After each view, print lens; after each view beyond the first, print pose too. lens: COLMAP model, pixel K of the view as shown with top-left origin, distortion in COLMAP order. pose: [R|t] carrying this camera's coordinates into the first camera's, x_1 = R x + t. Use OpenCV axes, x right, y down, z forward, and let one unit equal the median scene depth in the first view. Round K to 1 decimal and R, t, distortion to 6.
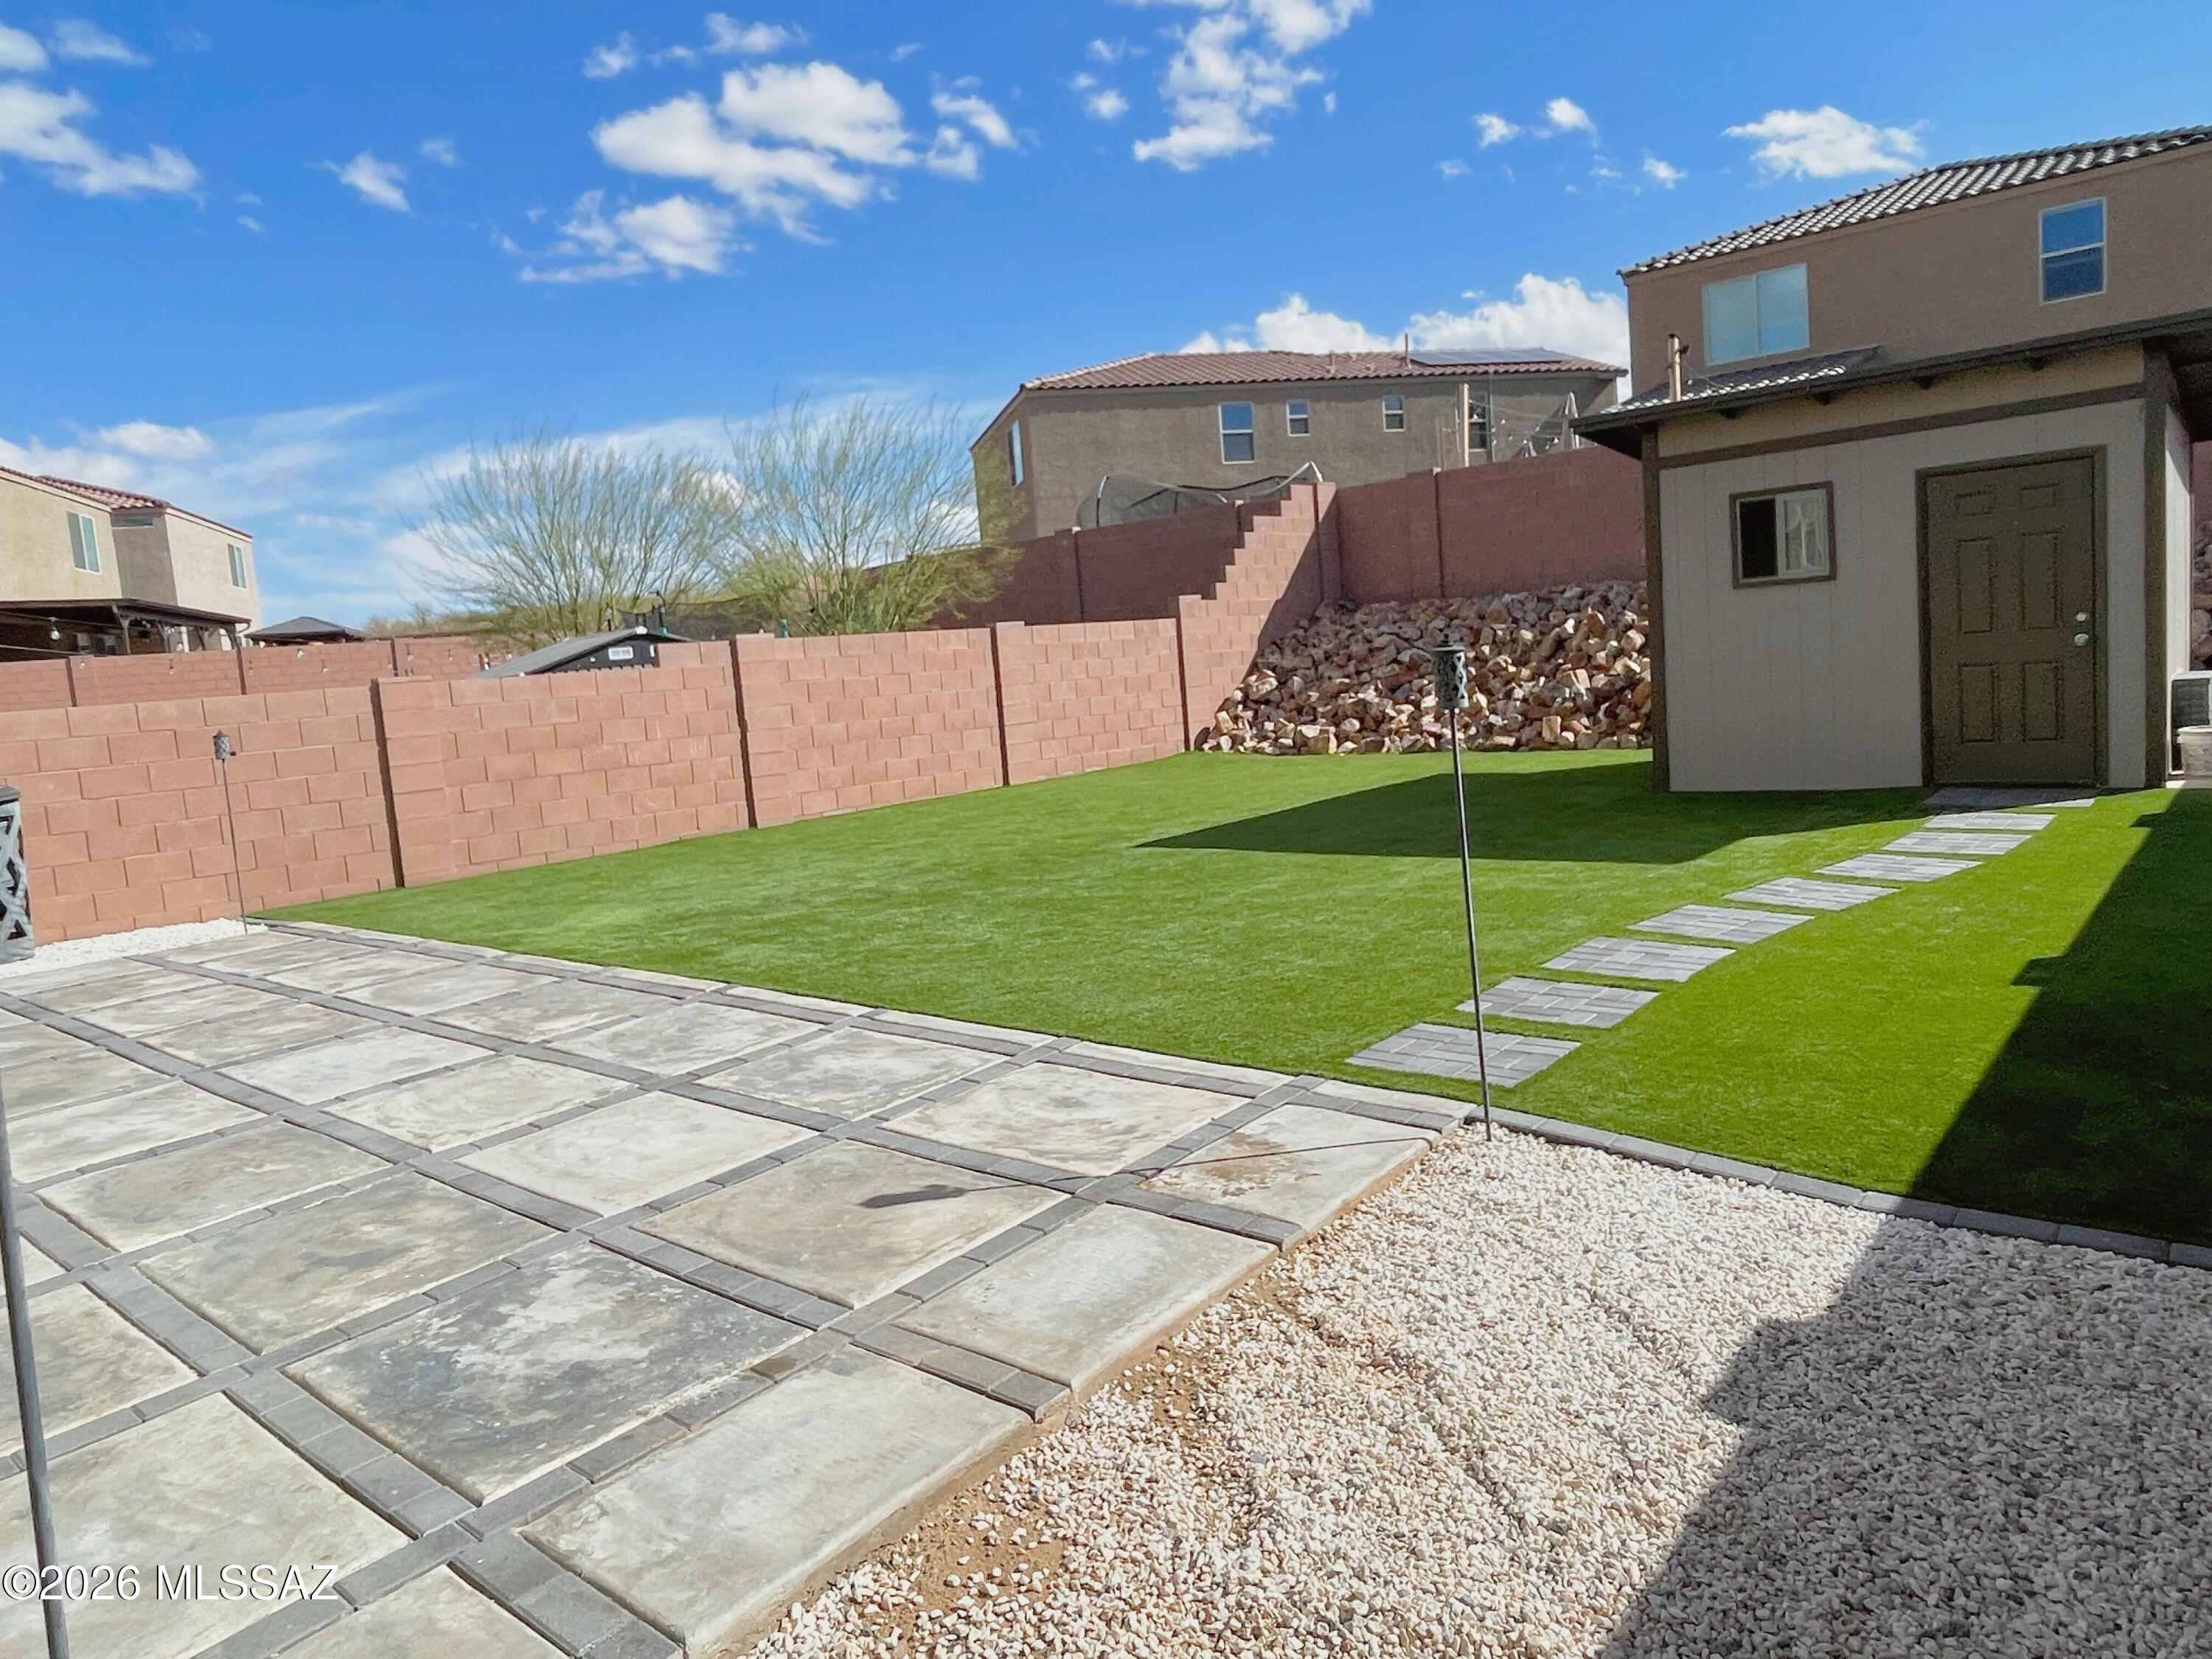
lens RADIAL K [[1357.9, 0, 1100.4], [0, 1357.9, 829.2], [0, 0, 1]] dist [-0.033015, -0.000580]
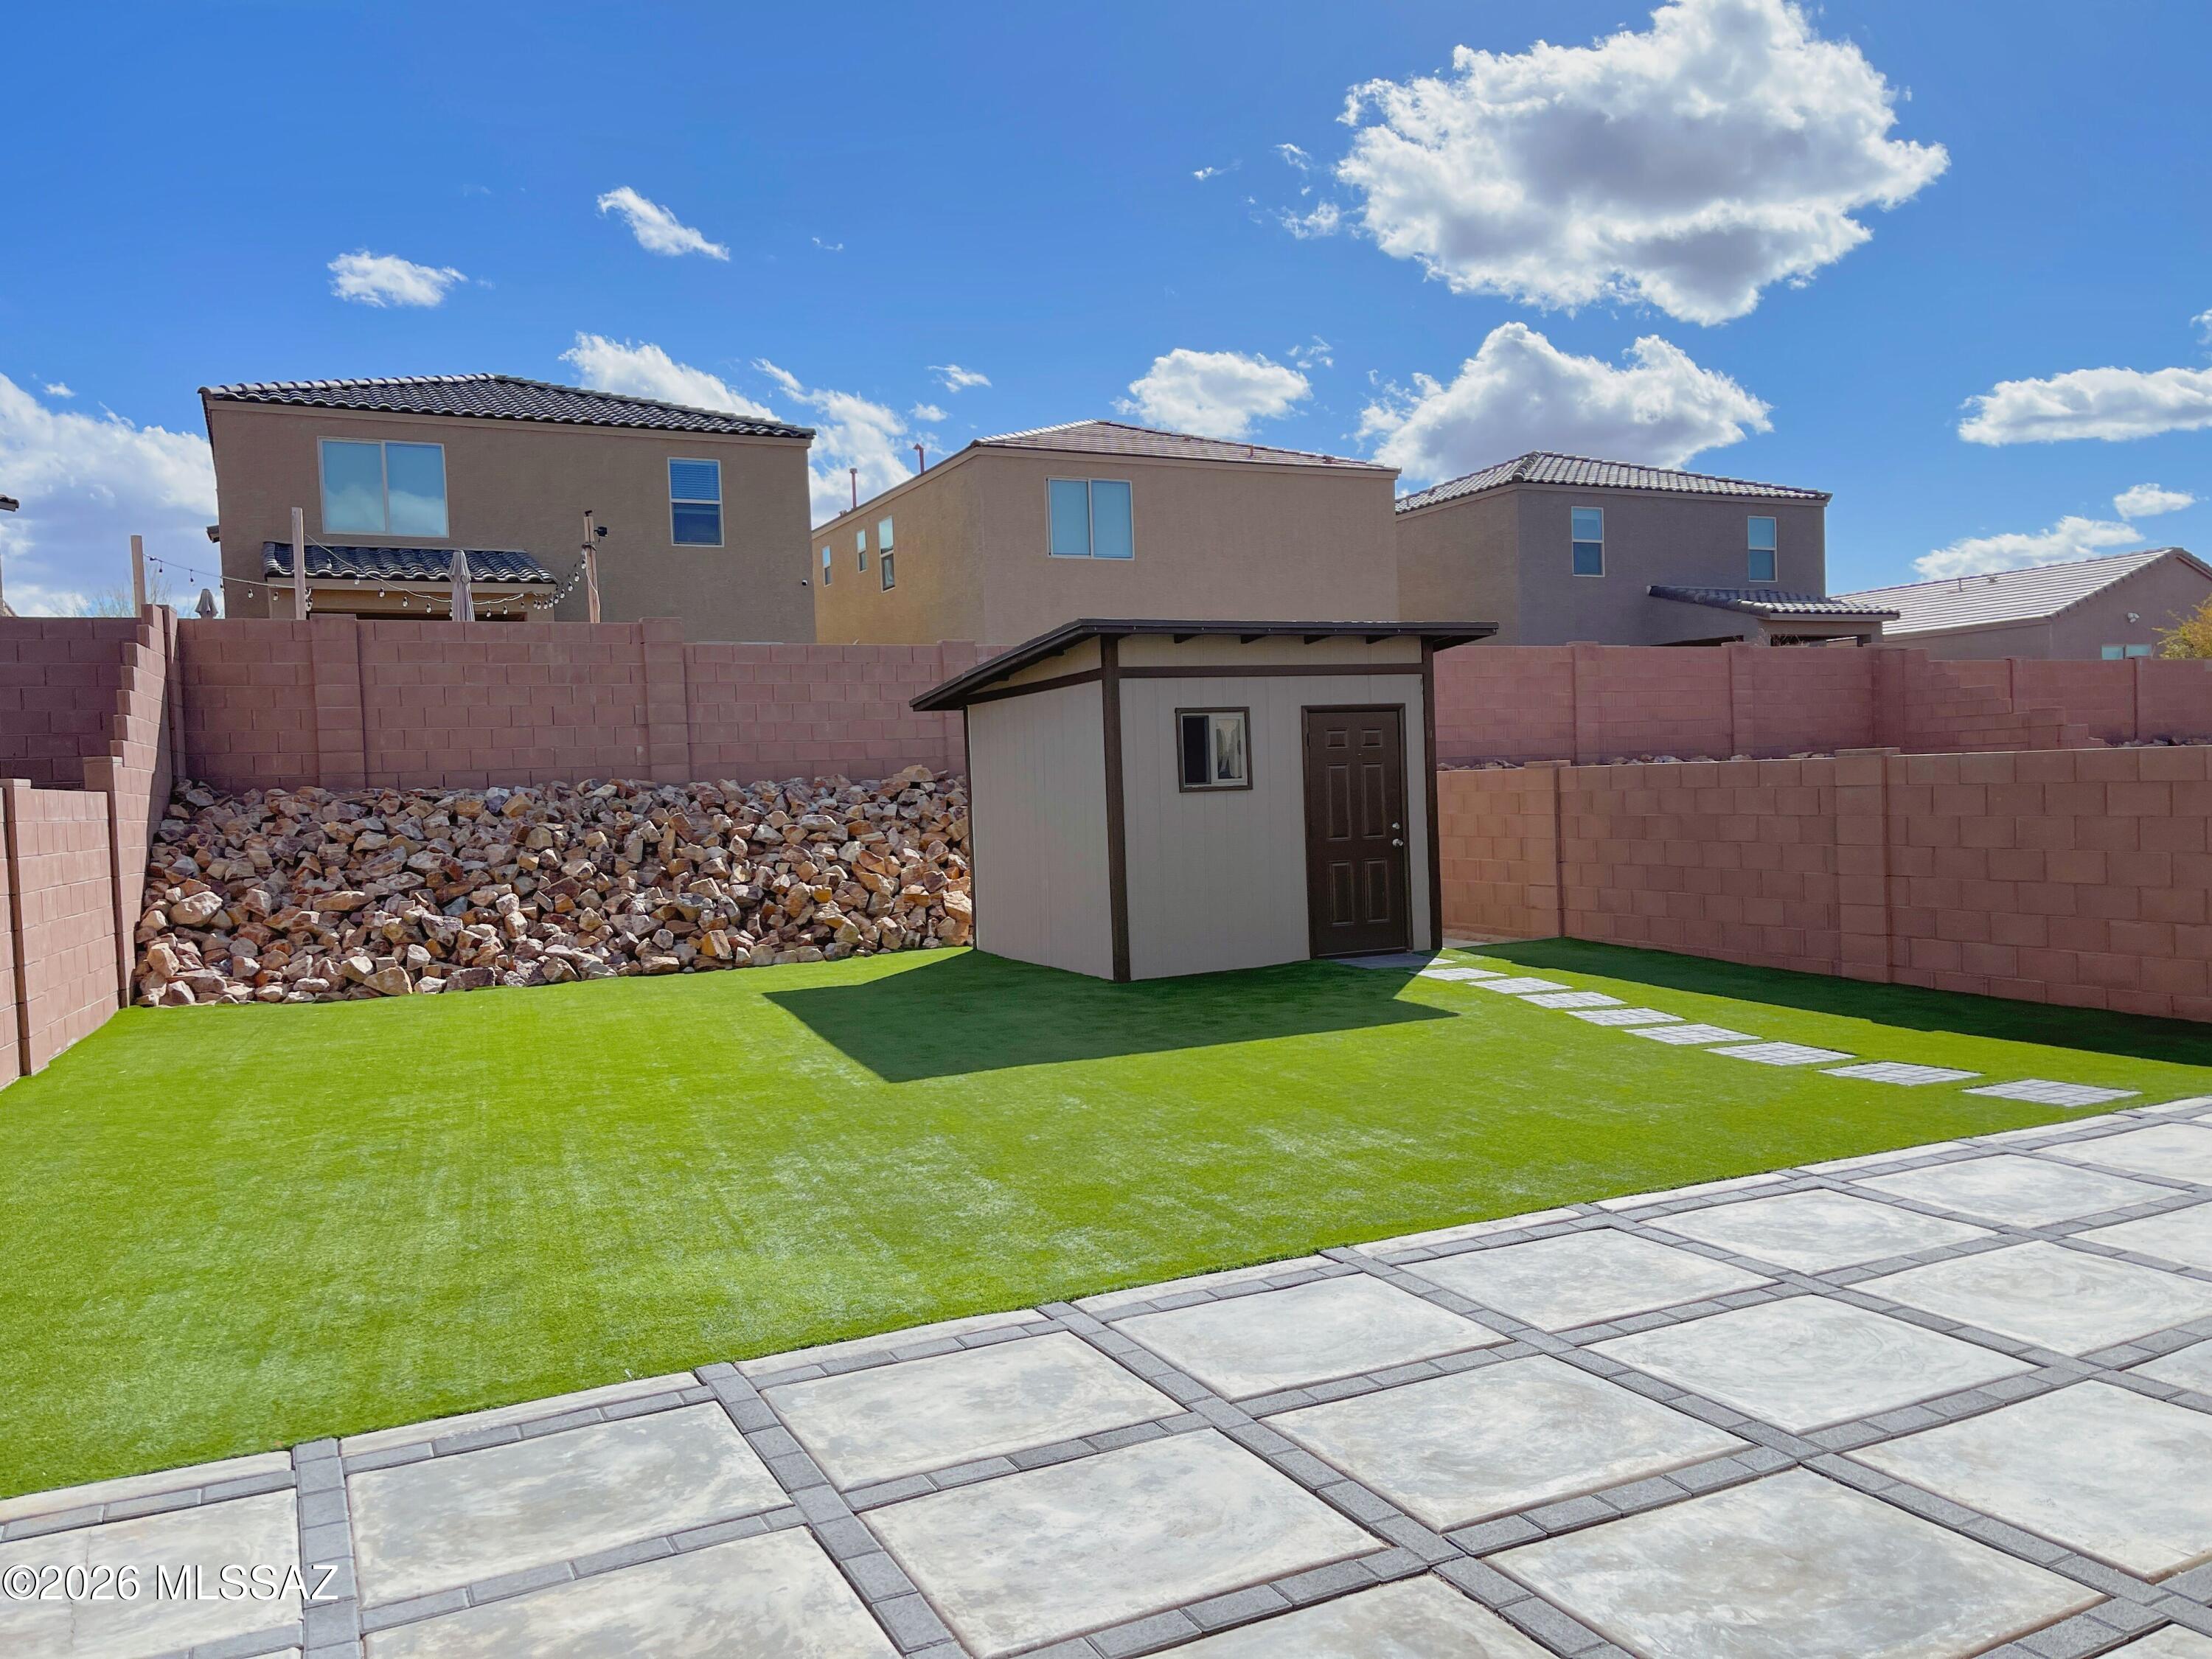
lens RADIAL K [[1640.4, 0, 1107.0], [0, 1640.4, 830.6], [0, 0, 1]] dist [0.035484, -0.000185]
pose [[0.406623, 0.042704, 0.912597, -0.784793], [0.115506, 0.988488, -0.097721, -0.022414], [-0.906265, 0.145146, 0.397010, 0.523921]]
